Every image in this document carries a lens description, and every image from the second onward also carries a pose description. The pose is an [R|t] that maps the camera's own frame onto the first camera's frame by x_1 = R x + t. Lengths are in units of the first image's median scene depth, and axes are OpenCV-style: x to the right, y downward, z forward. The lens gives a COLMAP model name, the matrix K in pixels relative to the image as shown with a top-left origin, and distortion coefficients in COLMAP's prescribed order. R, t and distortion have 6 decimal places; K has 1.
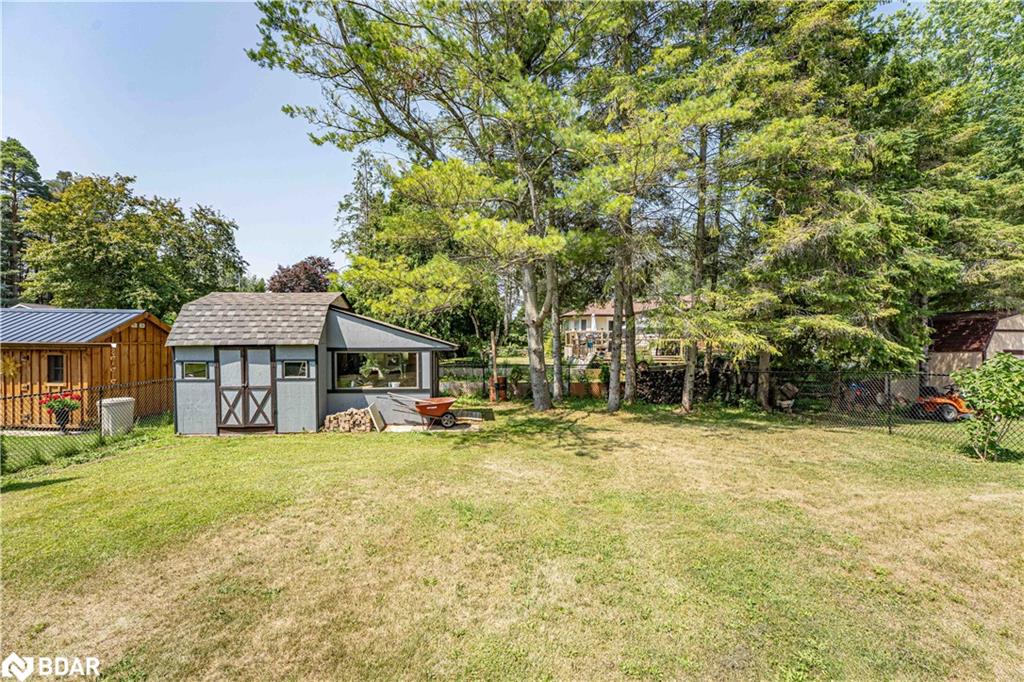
lens RADIAL K [[418.4, 0, 508.0], [0, 418.4, 345.4], [0, 0, 1]] dist [-0.029746, 0.004842]
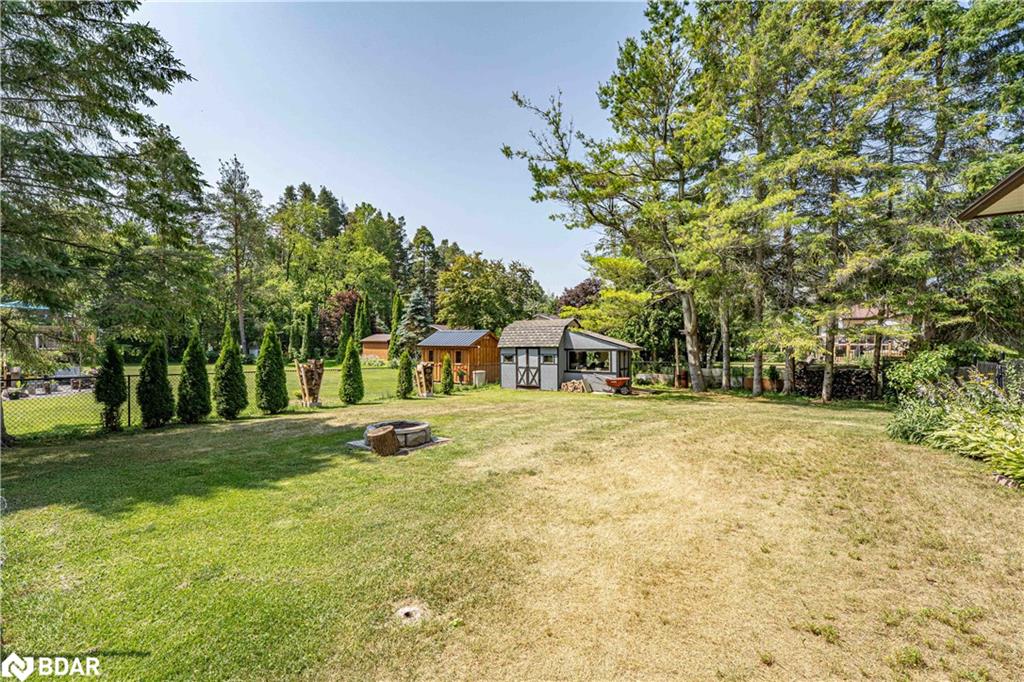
lens RADIAL K [[418.4, 0, 508.0], [0, 418.4, 345.4], [0, 0, 1]] dist [-0.029746, 0.004842]
pose [[0.789122, 0.000314, -0.614237, 0.500820], [-0.009802, 0.999879, -0.012083, 0.015730], [0.614159, 0.015556, 0.789029, -0.625850]]
